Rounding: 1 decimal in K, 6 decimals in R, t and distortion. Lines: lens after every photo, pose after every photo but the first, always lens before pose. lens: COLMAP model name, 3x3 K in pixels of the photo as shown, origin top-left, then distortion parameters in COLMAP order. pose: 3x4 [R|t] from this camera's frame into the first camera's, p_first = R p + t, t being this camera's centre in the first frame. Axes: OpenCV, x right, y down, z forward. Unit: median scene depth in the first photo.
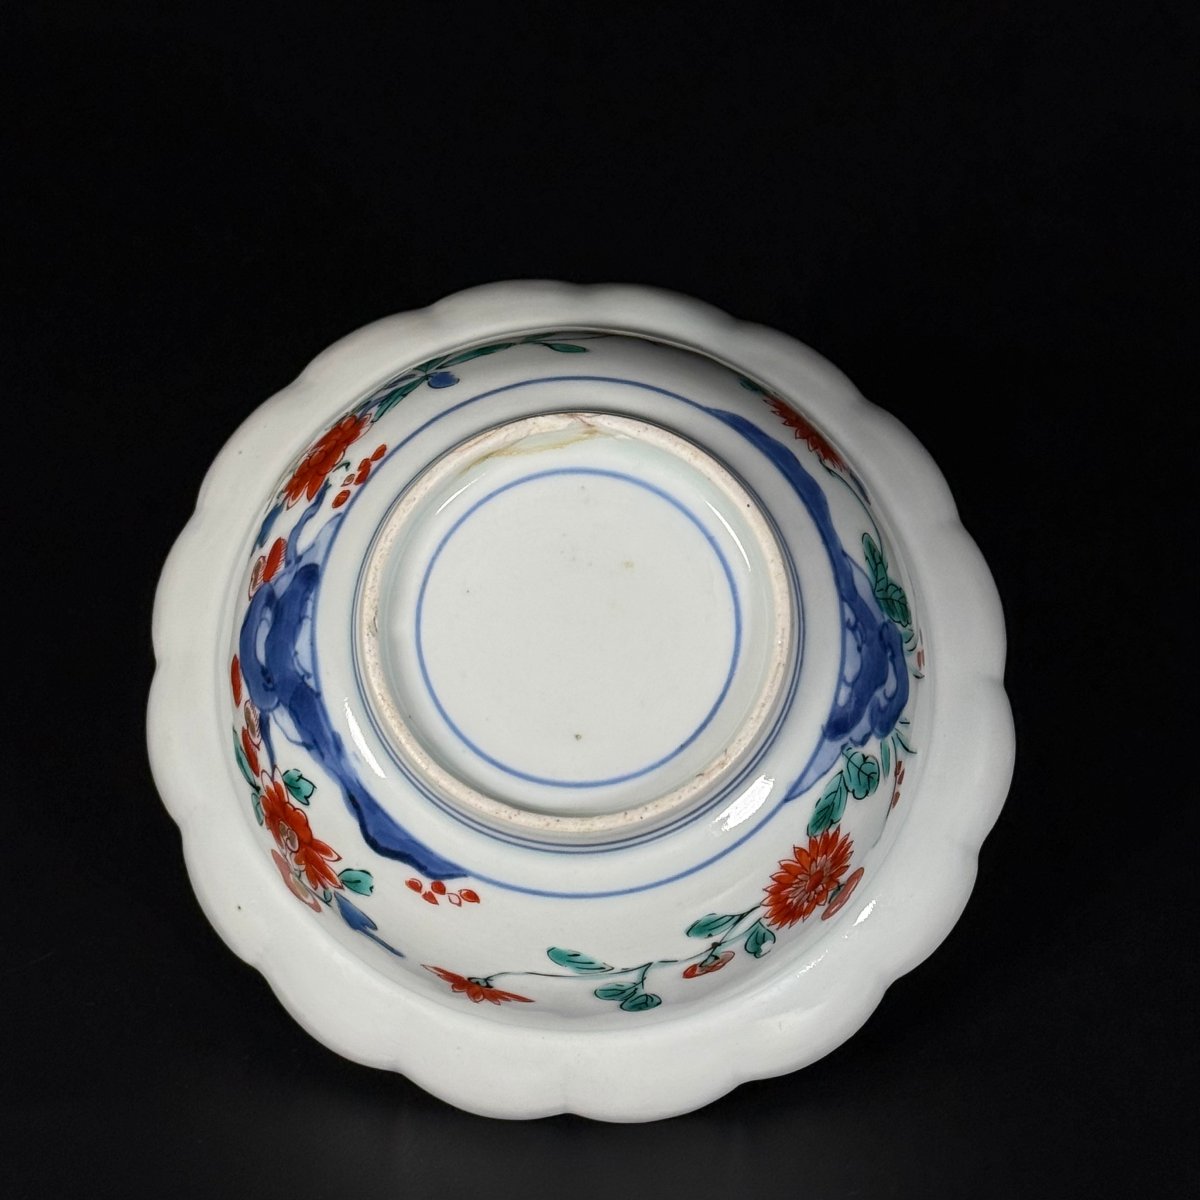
lens RADIAL K [[2634.9, 0, 598.5], [0, 2634.9, 600.3], [0, 0, 1]] dist [0.153943, 0.000000]
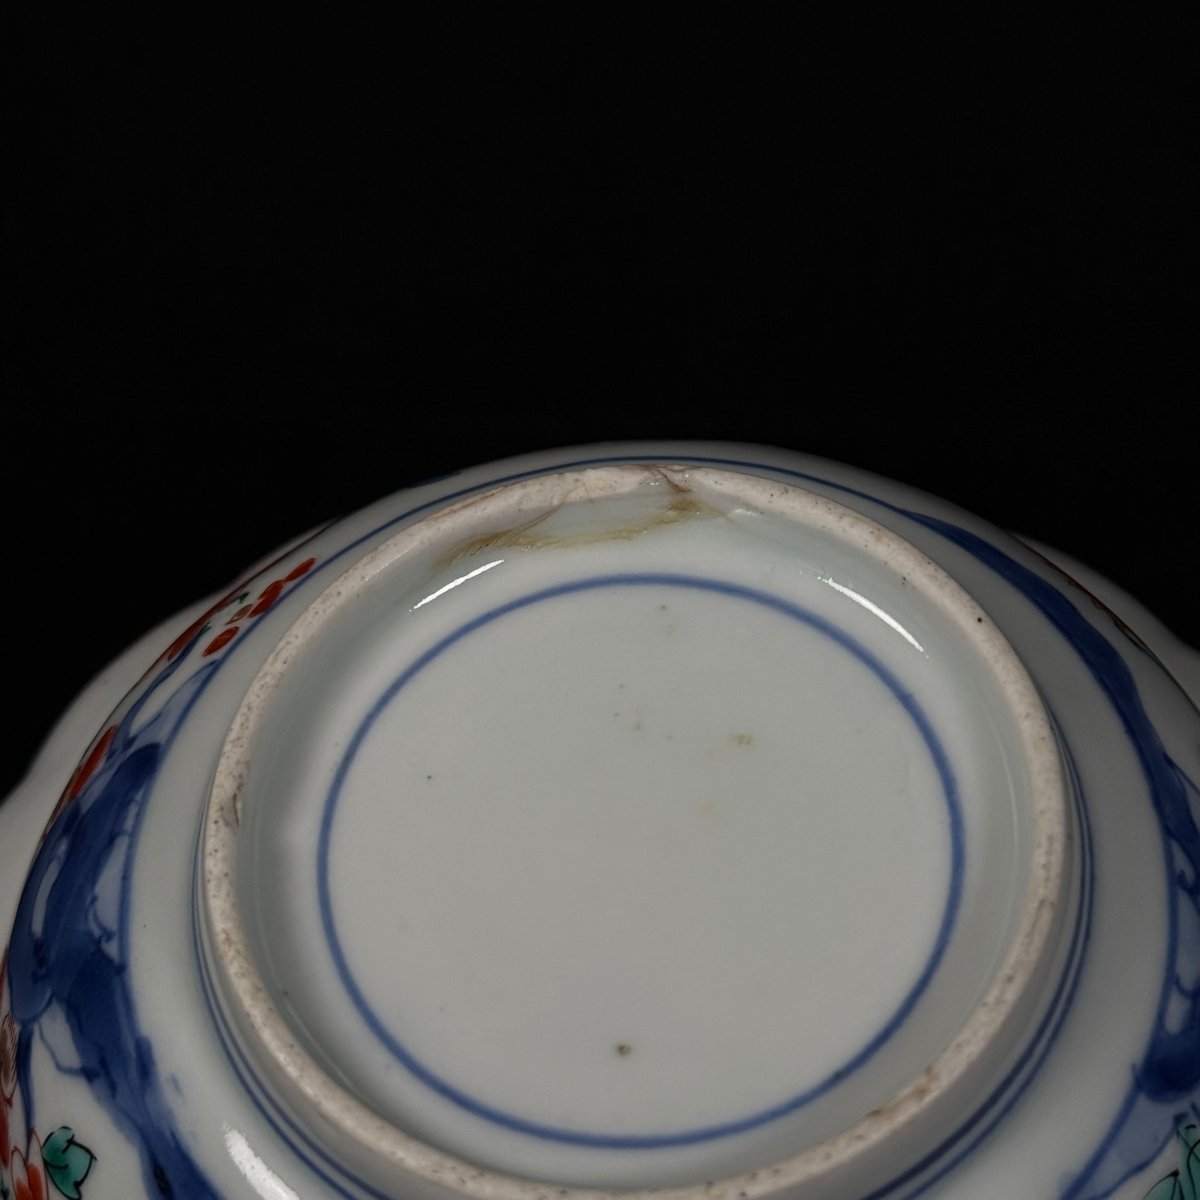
lens RADIAL K [[2634.9, 0, 614.0], [0, 2634.9, 657.6], [0, 0, 1]] dist [0.153943, 0.000000]
pose [[0.995738, 0.025221, -0.088717, 0.031415], [-0.054357, 0.937556, -0.343560, 0.149292], [0.074512, 0.346918, 0.934931, 0.510720]]
